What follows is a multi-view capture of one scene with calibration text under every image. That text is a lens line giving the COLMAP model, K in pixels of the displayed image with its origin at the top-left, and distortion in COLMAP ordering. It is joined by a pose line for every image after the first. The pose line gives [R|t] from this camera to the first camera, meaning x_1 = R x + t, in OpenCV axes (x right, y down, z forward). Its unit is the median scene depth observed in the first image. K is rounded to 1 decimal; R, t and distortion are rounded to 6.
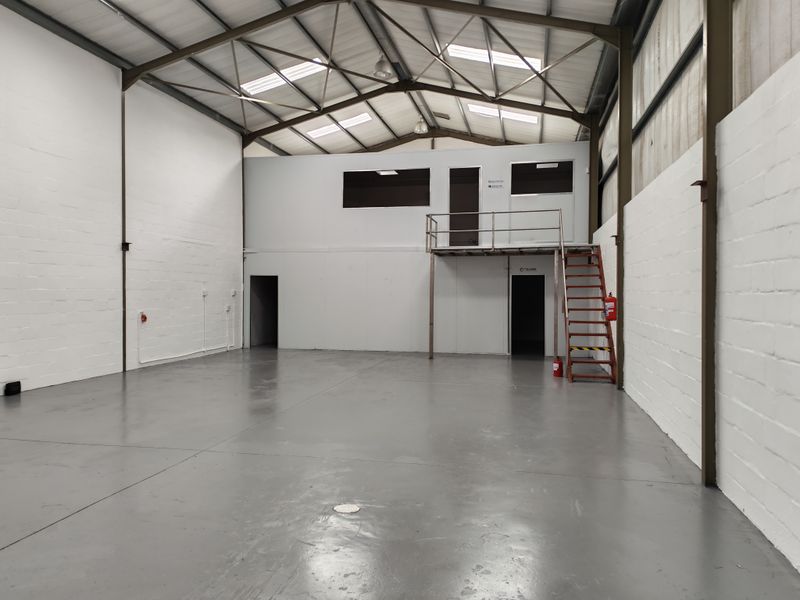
lens RADIAL K [[607.8, 0, 401.5], [0, 607.8, 295.5], [0, 0, 1]] dist [0.107066, -0.145486]
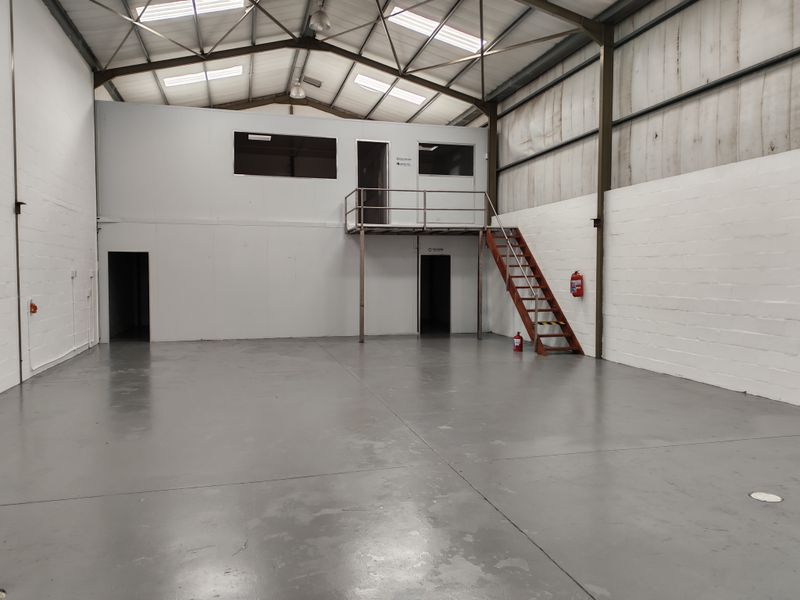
lens RADIAL K [[607.8, 0, 401.5], [0, 607.8, 295.5], [0, 0, 1]] dist [0.107066, -0.145486]
pose [[0.886444, -0.021297, 0.462345, -0.307959], [0.006528, 0.999417, 0.033520, -0.000130], [-0.462790, -0.026695, 0.886066, 0.125056]]
